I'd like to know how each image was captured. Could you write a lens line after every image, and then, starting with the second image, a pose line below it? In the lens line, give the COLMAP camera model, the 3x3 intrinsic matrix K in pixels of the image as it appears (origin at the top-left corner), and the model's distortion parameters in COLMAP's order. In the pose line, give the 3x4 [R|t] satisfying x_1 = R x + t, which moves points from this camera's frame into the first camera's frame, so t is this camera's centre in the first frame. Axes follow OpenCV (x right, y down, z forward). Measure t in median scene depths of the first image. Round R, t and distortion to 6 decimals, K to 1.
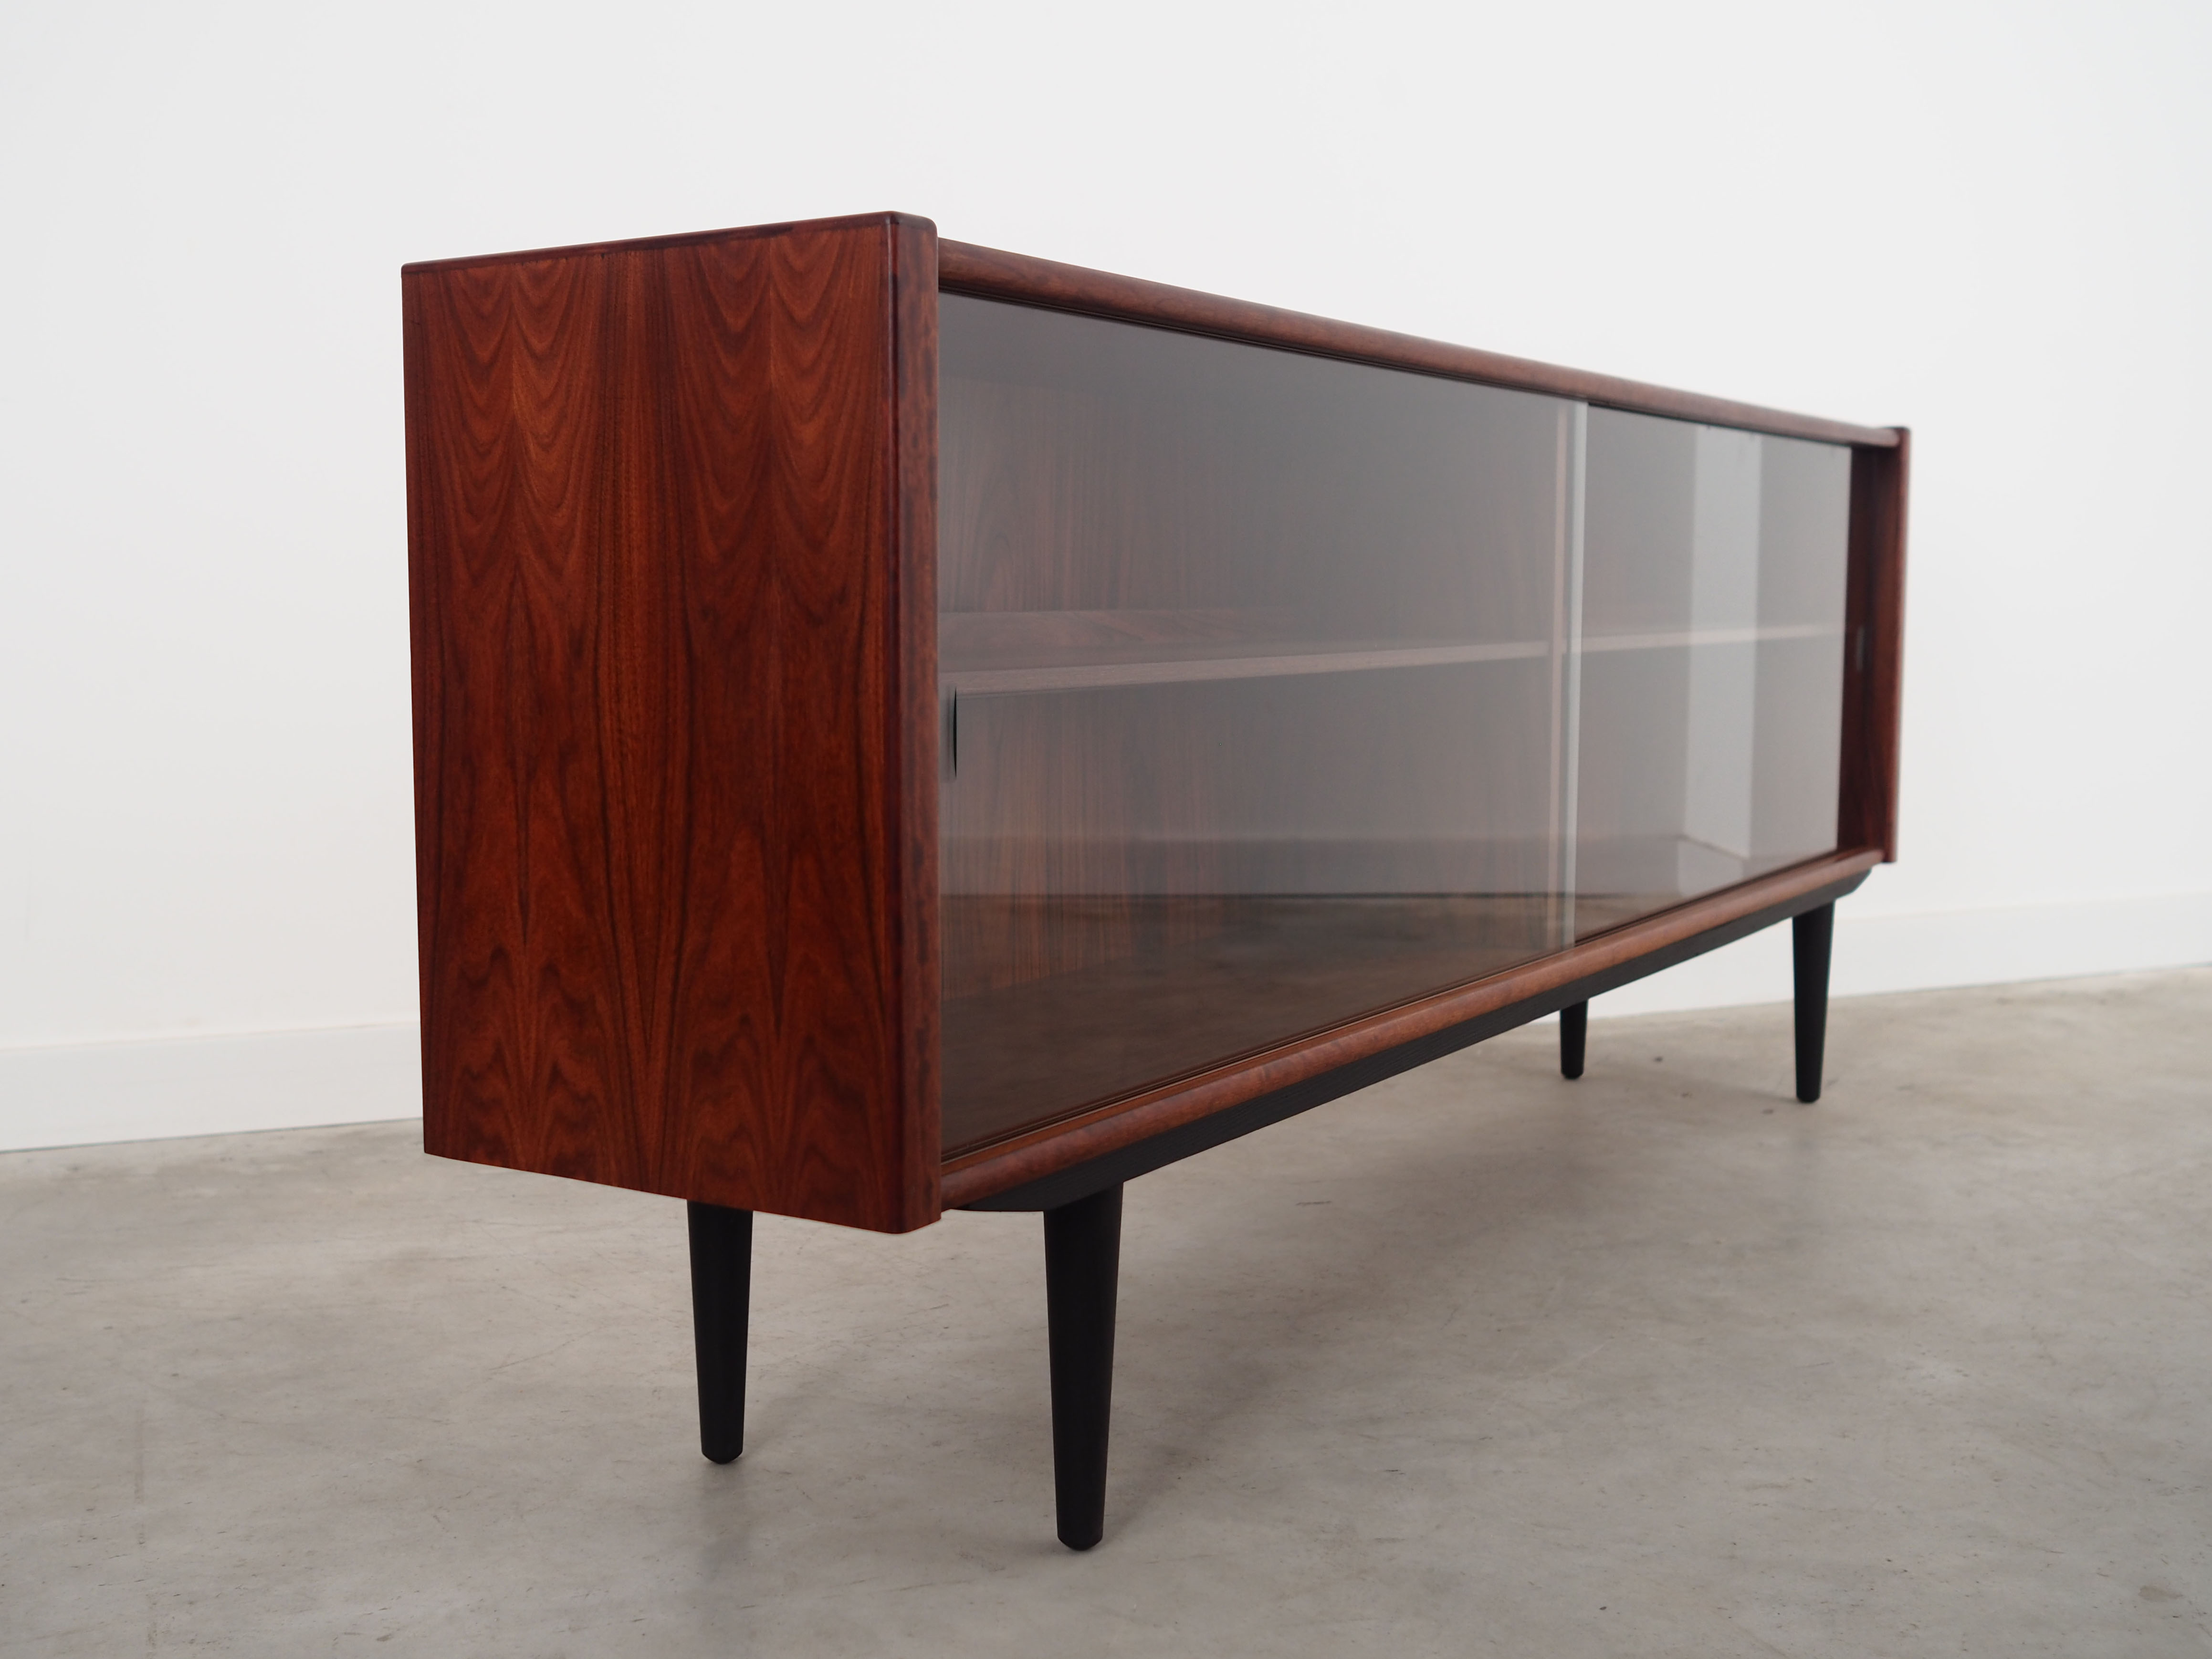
lens RADIAL K [[2407.6, 0, 1106.0], [0, 2407.6, 829.5], [0, 0, 1]] dist [0.002134, 0.013535]
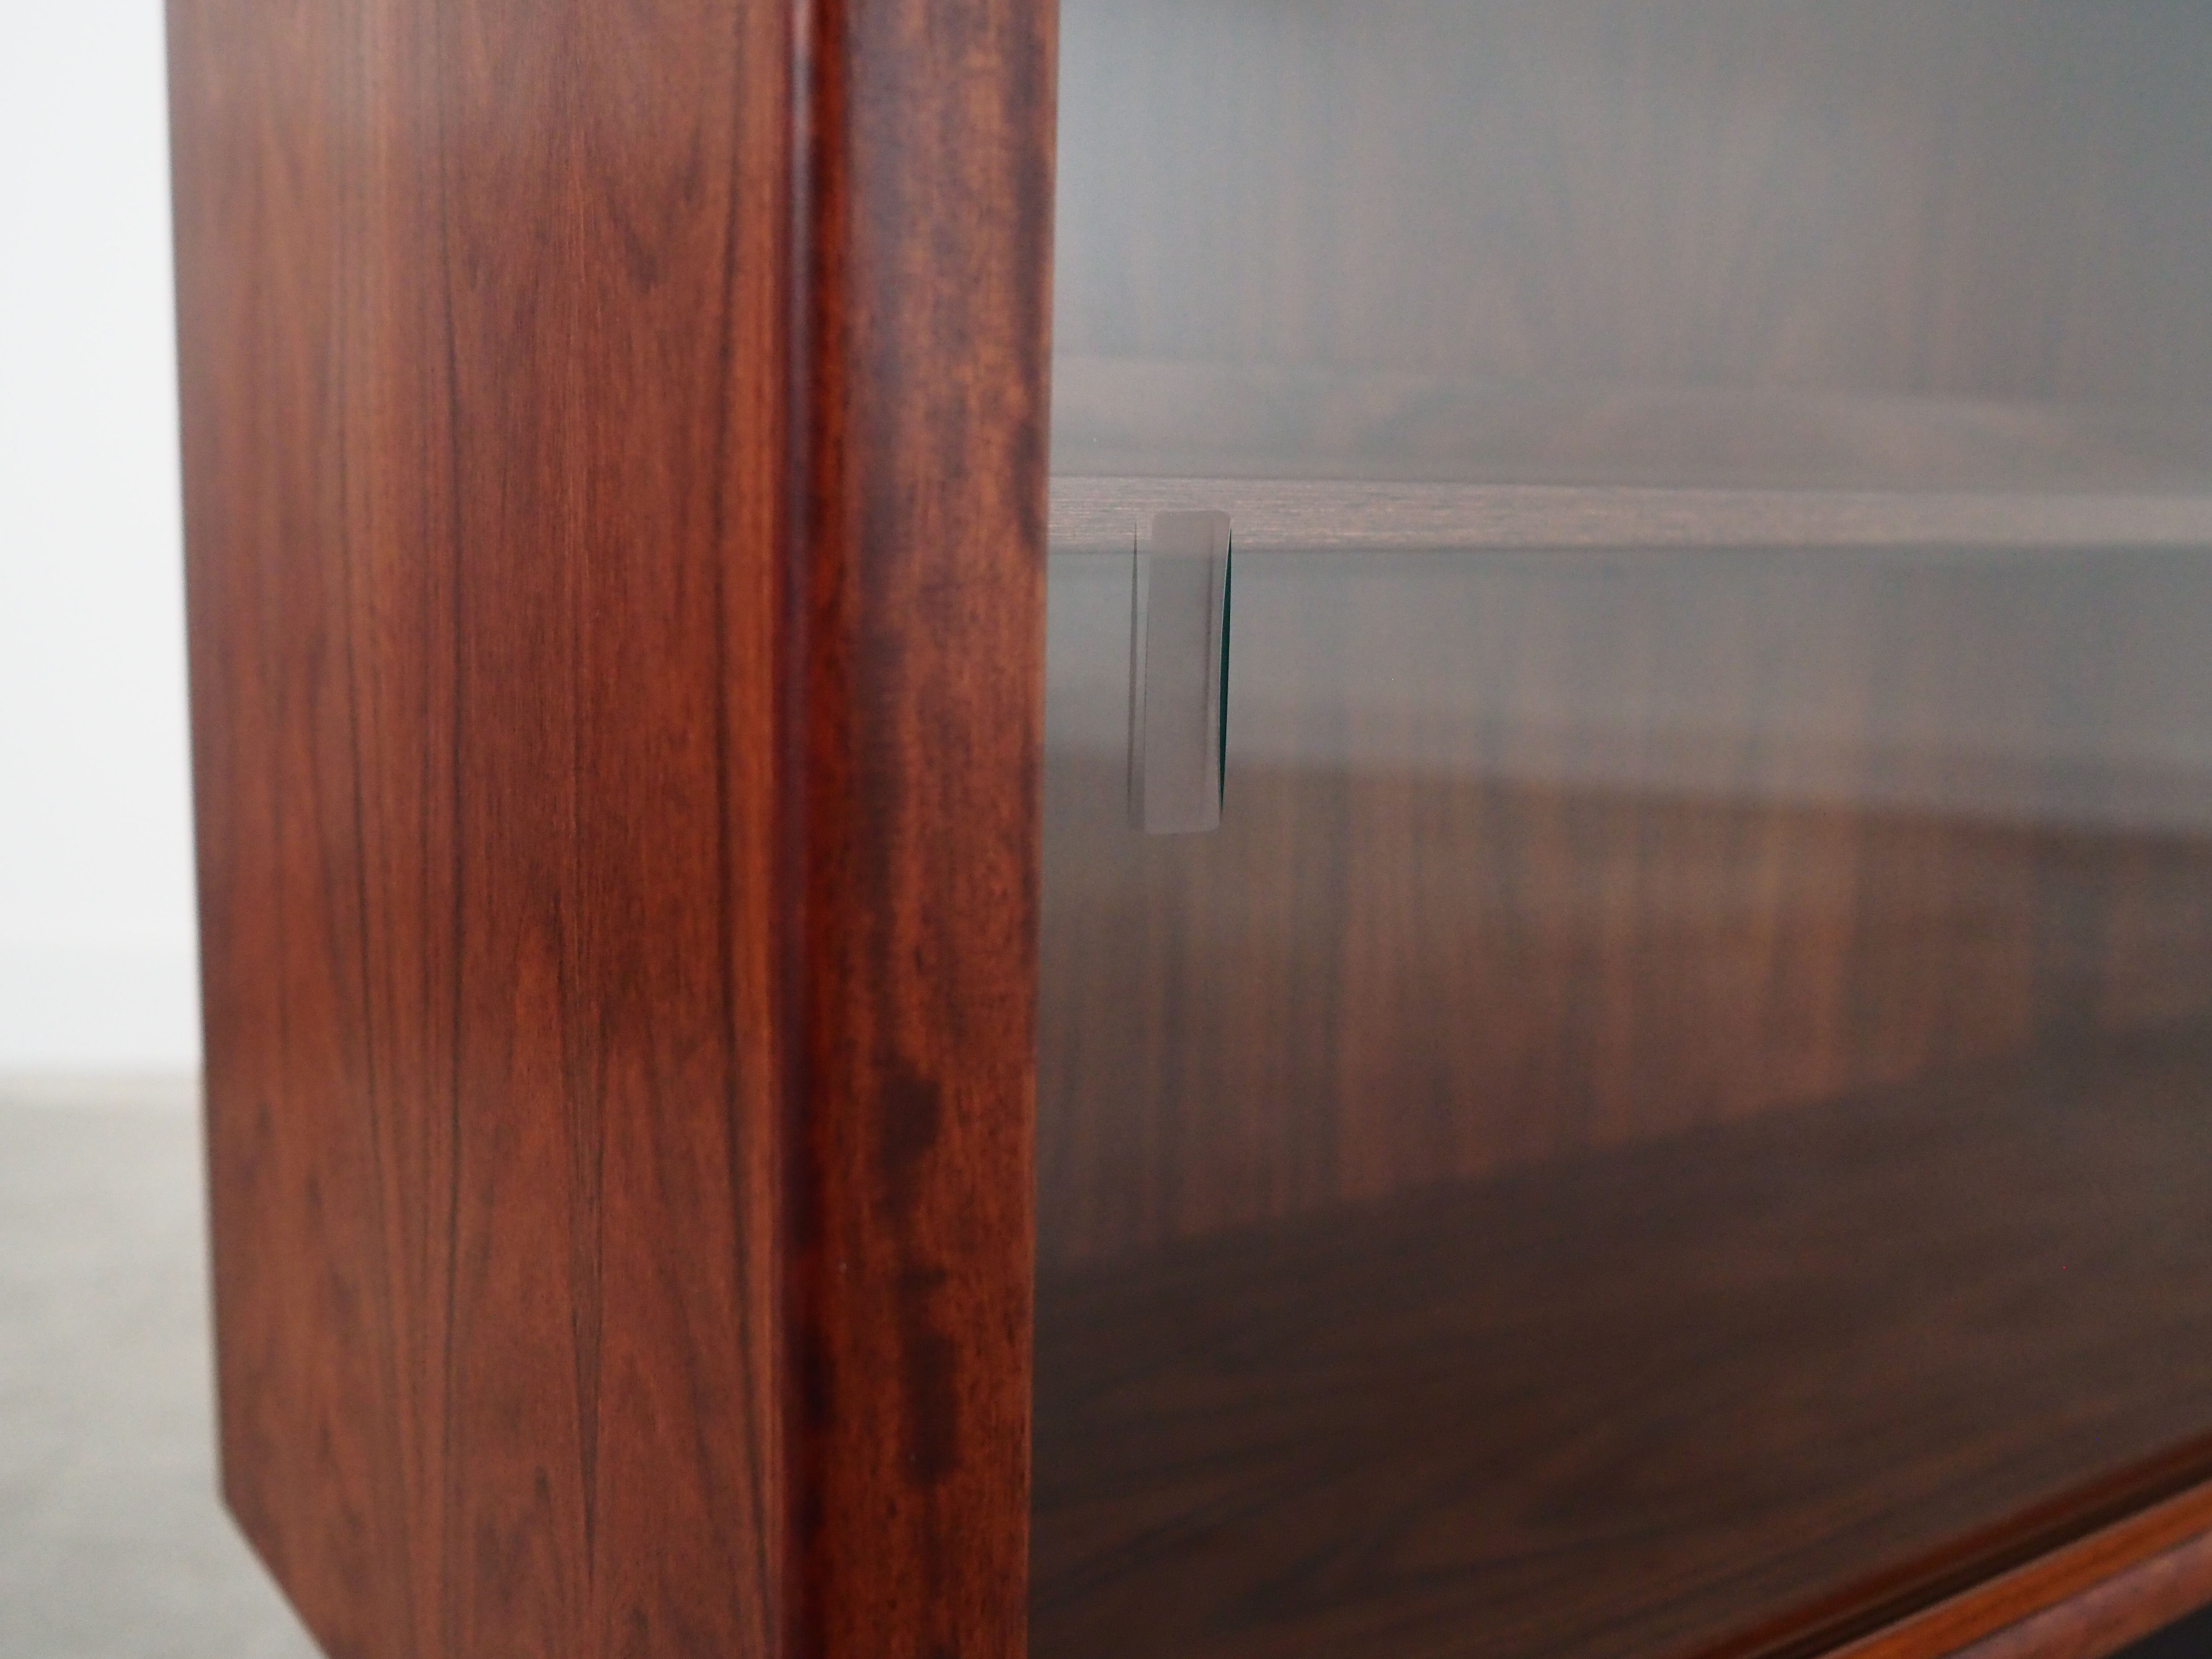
lens RADIAL K [[2407.7, 0, 1106.0], [0, 2407.7, 829.5], [0, 0, 1]] dist [0.002134, 0.013535]
pose [[0.912500, 0.090560, -0.398928, 0.049267], [-0.066590, 0.995064, 0.073570, -0.042777], [0.403622, -0.040568, 0.914026, 0.725824]]
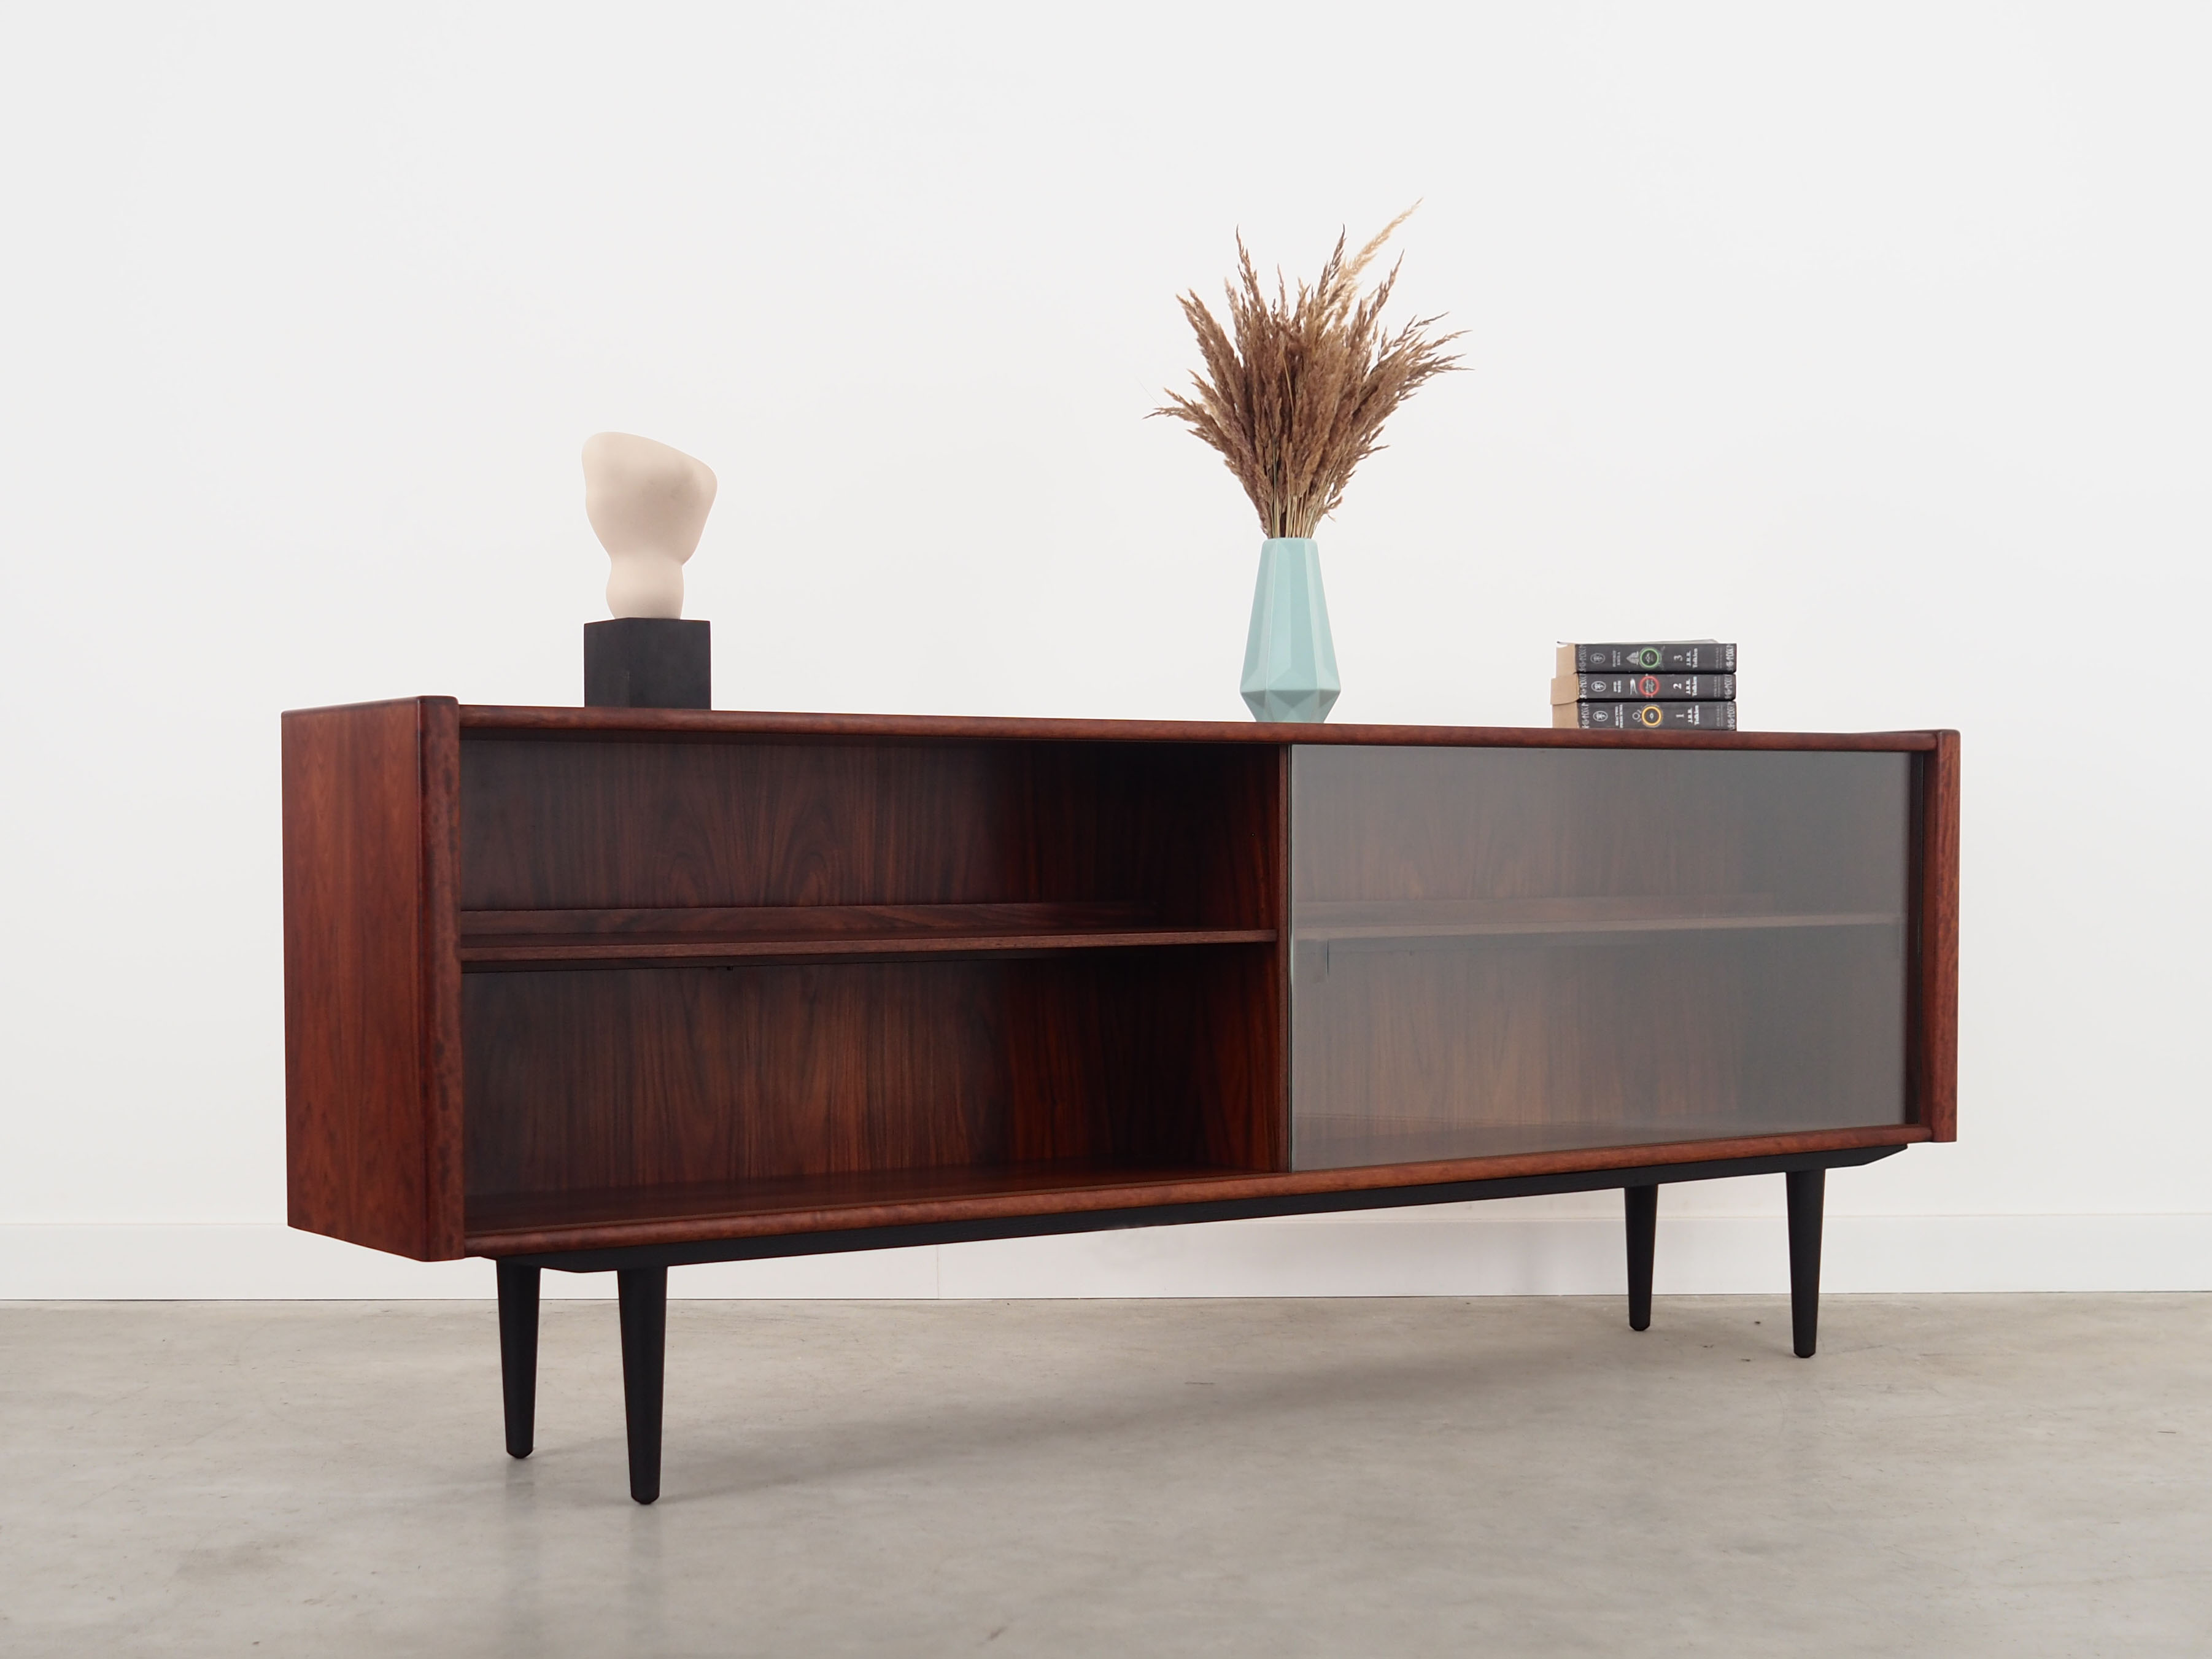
lens RADIAL K [[2991.2, 0, 1110.5], [0, 2991.2, 954.0], [0, 0, 1]] dist [0.130564, 0.029821]
pose [[0.919408, 0.012594, -0.393104, 1.208351], [-0.037179, 0.997795, -0.054989, 0.043227], [0.391544, 0.065173, 0.917848, -0.826509]]
